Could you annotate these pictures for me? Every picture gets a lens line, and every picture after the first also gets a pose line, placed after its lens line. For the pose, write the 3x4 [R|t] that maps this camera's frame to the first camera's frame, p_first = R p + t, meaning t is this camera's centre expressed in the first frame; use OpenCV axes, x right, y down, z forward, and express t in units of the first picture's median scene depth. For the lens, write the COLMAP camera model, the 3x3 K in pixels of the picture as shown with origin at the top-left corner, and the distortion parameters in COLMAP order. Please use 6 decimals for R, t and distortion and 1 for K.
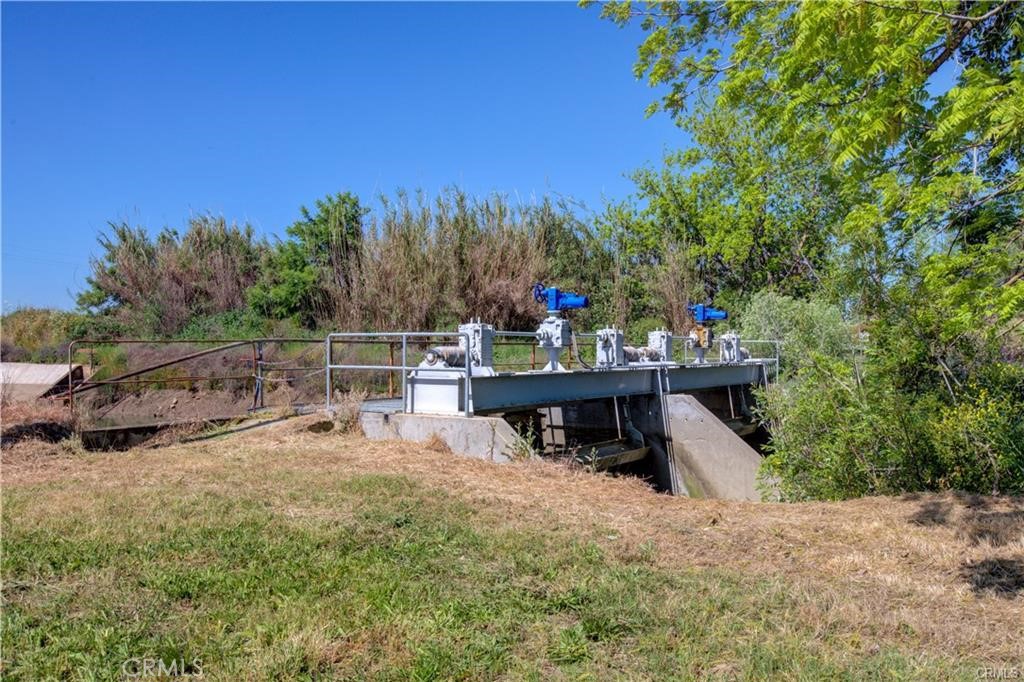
lens RADIAL K [[892.7, 0, 511.6], [0, 892.7, 341.7], [0, 0, 1]] dist [-0.003352, -0.000654]
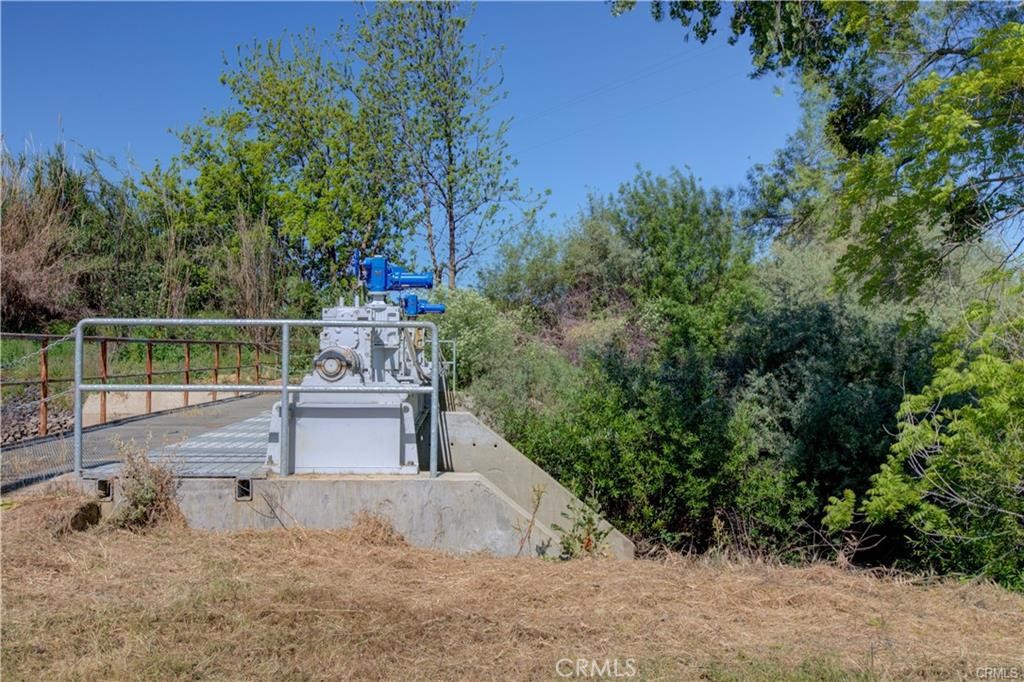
lens RADIAL K [[914.7, 0, 512.3], [0, 914.7, 342.7], [0, 0, 1]] dist [-0.002923, 0.000377]
pose [[0.810358, 0.007048, 0.585892, -0.311820], [-0.007960, 0.999968, -0.001020, 0.002682], [-0.585880, -0.003837, 0.810388, 0.478109]]
